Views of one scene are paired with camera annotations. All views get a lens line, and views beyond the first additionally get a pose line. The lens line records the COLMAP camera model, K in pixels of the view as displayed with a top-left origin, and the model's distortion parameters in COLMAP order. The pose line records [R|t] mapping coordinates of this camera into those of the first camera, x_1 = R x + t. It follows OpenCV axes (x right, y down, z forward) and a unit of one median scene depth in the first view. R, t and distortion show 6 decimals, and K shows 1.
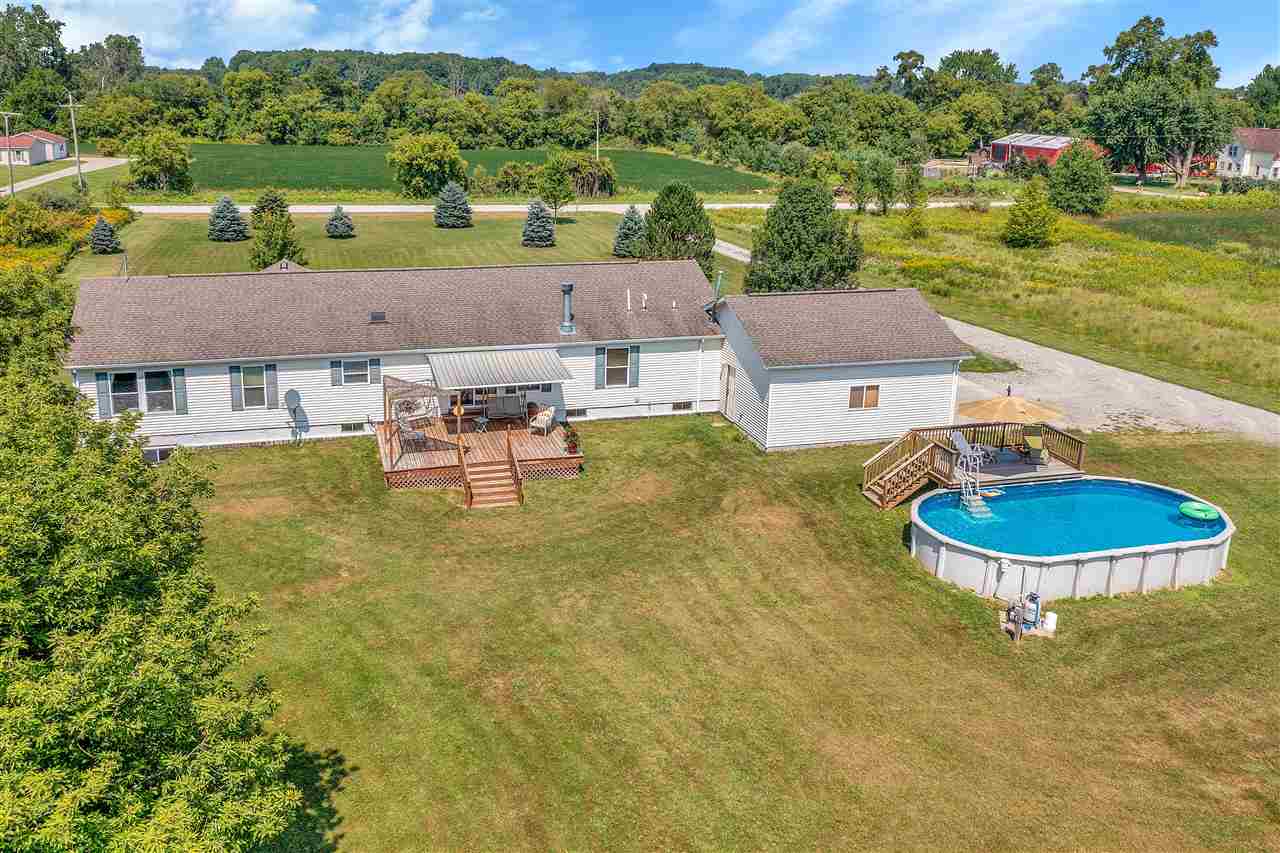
lens RADIAL K [[1030.5, 0, 645.7], [0, 1030.5, 425.5], [0, 0, 1]] dist [-0.001212, 0.005173]
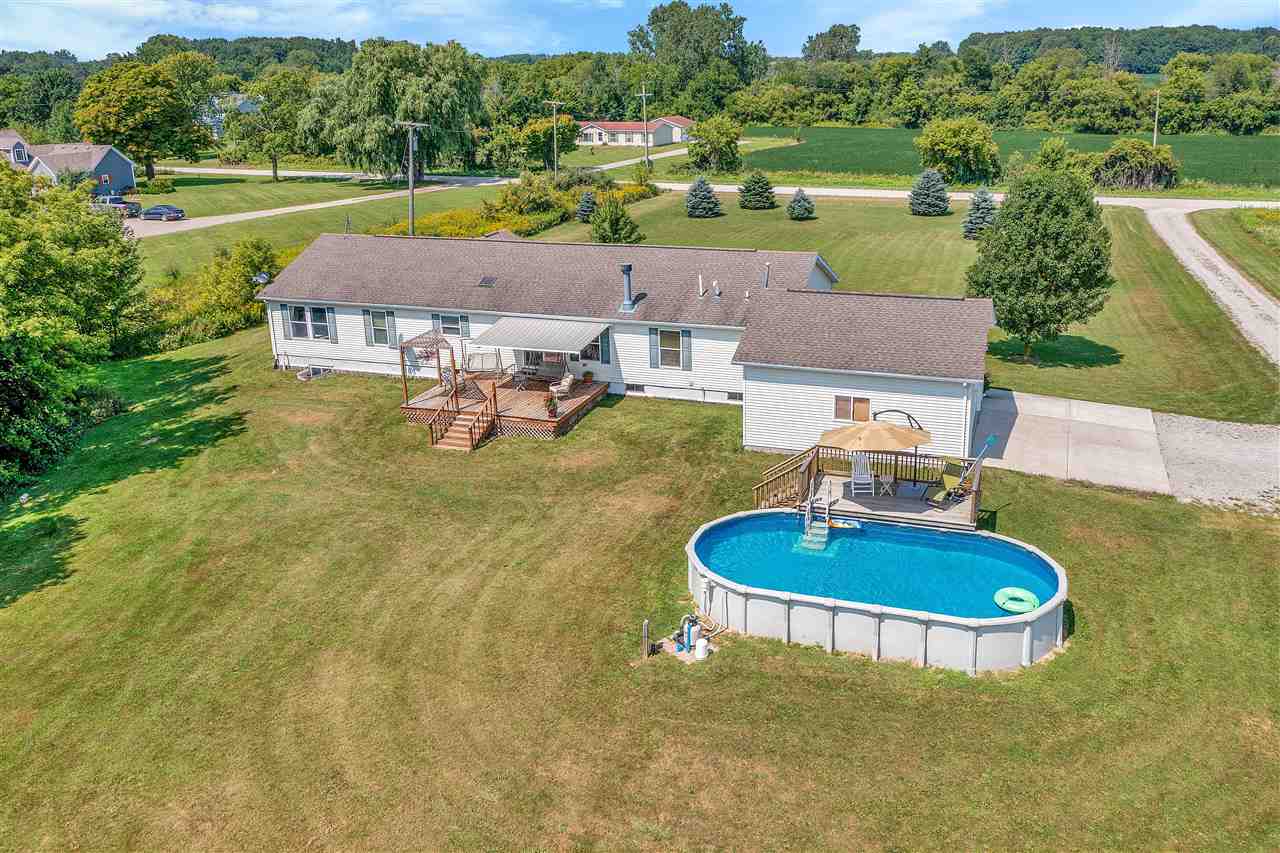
lens RADIAL K [[1021.4, 0, 640.4], [0, 1021.4, 468.5], [0, 0, 1]] dist [-0.005244, 0.003223]
pose [[0.831714, 0.176784, -0.526307, 0.523641], [-0.147412, 0.984243, 0.097650, -0.035196], [0.535277, -0.003633, 0.844669, 0.120760]]
